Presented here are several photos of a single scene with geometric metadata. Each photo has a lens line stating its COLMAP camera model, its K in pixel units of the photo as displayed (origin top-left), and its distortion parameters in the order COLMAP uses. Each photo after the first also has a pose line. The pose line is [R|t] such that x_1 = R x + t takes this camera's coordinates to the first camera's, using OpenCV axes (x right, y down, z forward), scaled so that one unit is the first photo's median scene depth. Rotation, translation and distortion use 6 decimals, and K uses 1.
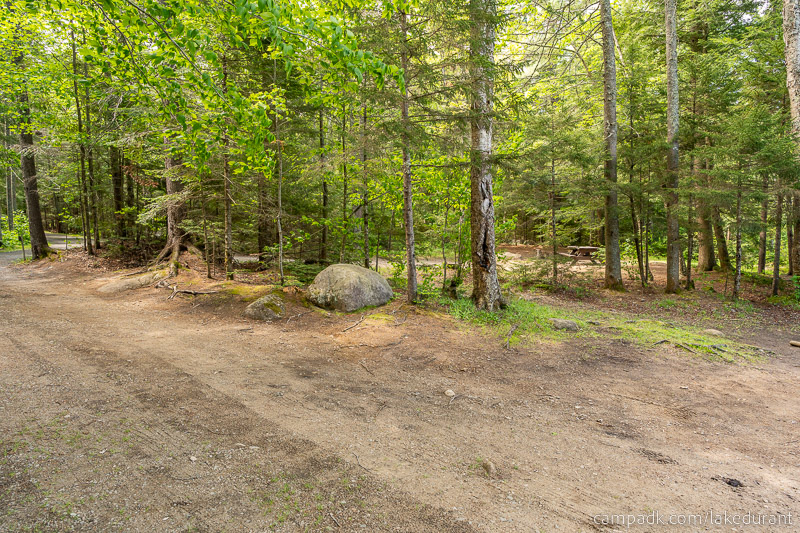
lens RADIAL K [[536.2, 0, 400.0], [0, 536.2, 266.5], [0, 0, 1]] dist [-0.000559, 0.000197]
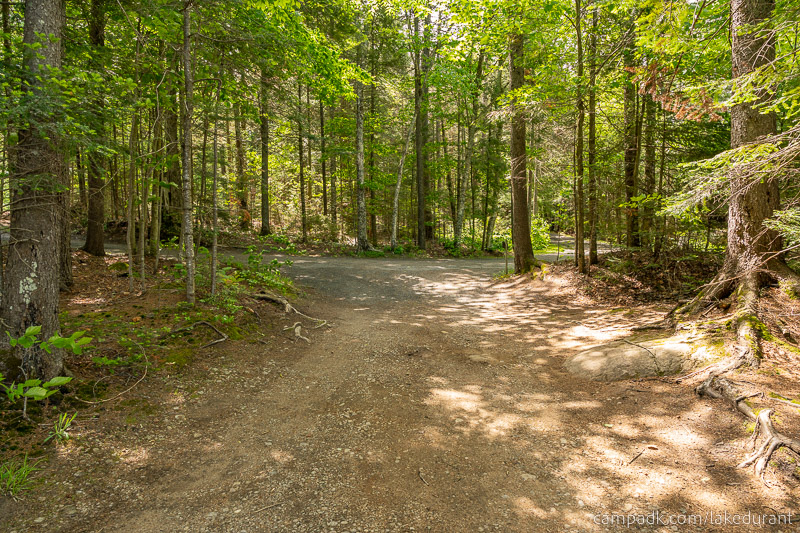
lens RADIAL K [[530.9, 0, 400.0], [0, 530.9, 266.5], [0, 0, 1]] dist [-0.003879, 0.002043]
pose [[0.620091, 0.055666, -0.782553, -0.269331], [-0.062765, 0.997802, 0.021243, -0.036904], [0.782015, 0.035944, 0.622222, 0.543120]]
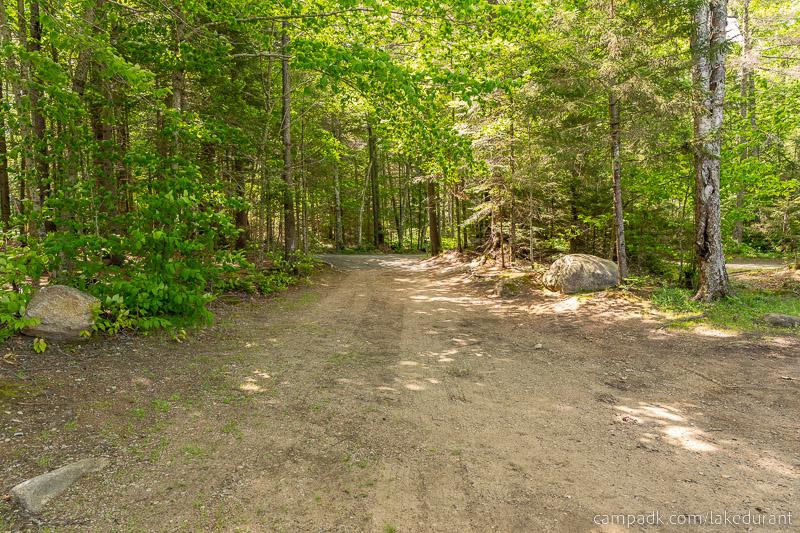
lens RADIAL K [[530.9, 0, 400.0], [0, 530.9, 266.5], [0, 0, 1]] dist [-0.003879, 0.002043]
pose [[0.699534, 0.019351, -0.714338, 0.331555], [-0.031815, 0.999485, -0.004080, 0.029357], [0.713891, 0.025580, 0.699789, -0.043569]]
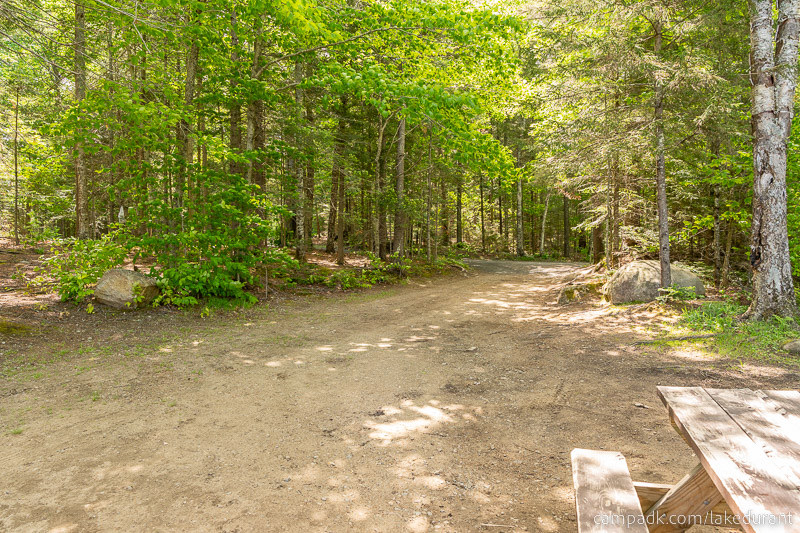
lens RADIAL K [[530.9, 0, 400.0], [0, 530.9, 266.5], [0, 0, 1]] dist [-0.003879, 0.002043]
pose [[0.297898, 0.023455, -0.954310, 0.524011], [-0.065960, 0.997814, 0.003934, 0.025303], [0.952316, 0.061774, 0.298794, 0.214752]]
